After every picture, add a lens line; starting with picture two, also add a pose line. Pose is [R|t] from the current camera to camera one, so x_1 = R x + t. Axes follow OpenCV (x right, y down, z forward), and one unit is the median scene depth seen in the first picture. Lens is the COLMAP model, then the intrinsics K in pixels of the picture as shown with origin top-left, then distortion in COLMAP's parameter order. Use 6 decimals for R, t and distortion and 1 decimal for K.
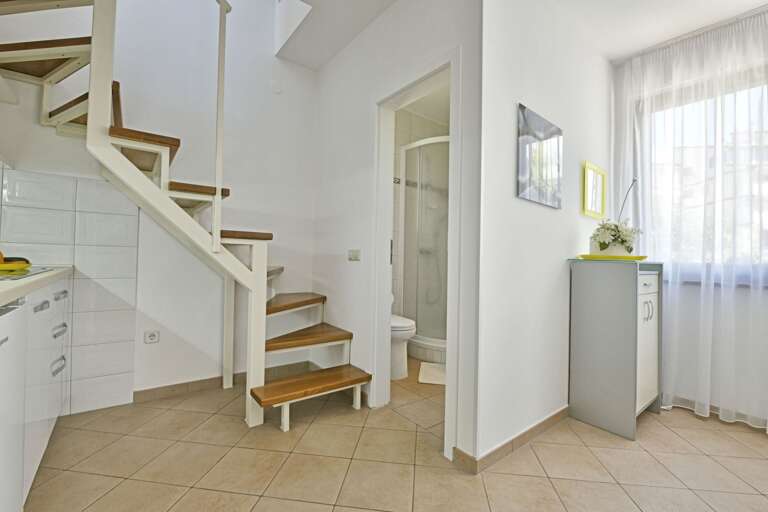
lens RADIAL K [[340.8, 0, 383.7], [0, 340.8, 255.7], [0, 0, 1]] dist [-0.015553, -0.001013]
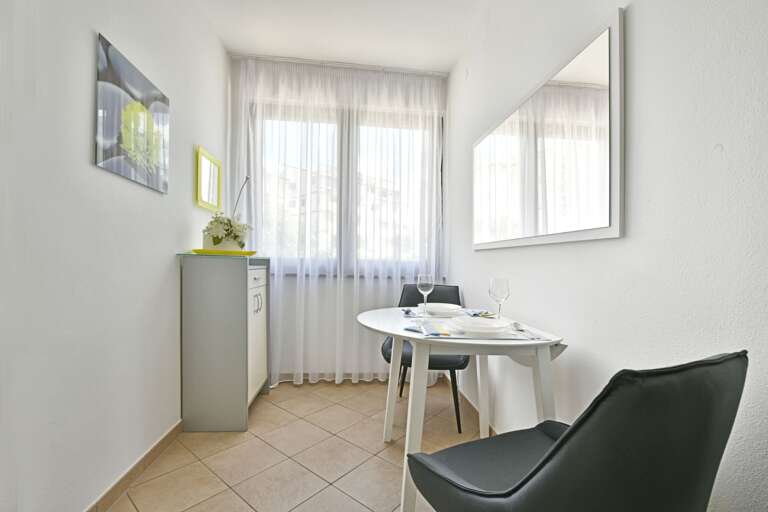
lens RADIAL K [[340.8, 0, 385.5], [0, 340.8, 265.3], [0, 0, 1]] dist [-0.015553, -0.001013]
pose [[0.537666, -0.023463, 0.842832, 0.095154], [-0.009934, 0.999367, 0.034158, 0.003663], [-0.843100, -0.026739, 0.537092, 0.084633]]
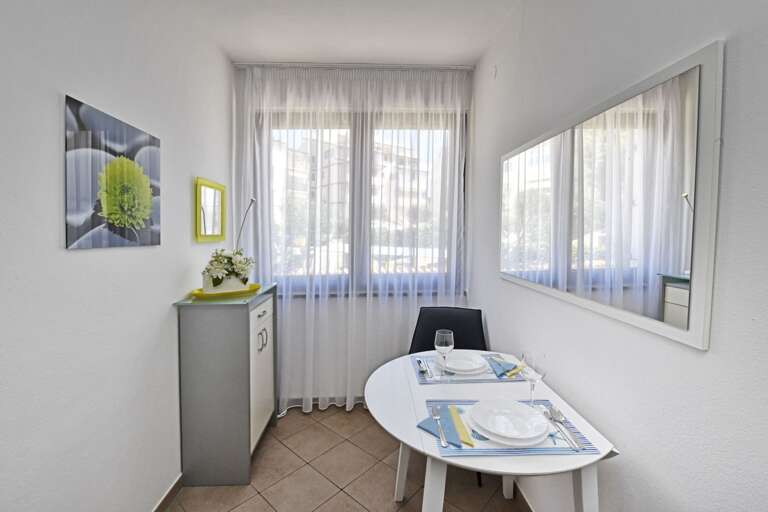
lens RADIAL K [[340.8, 0, 371.8], [0, 340.8, 245.8], [0, 0, 1]] dist [-0.015553, -0.001013]
pose [[0.610871, -0.048288, 0.790256, 0.192772], [-0.015077, 0.997248, 0.072590, -0.180884], [-0.791587, -0.056258, 0.608462, 0.144918]]
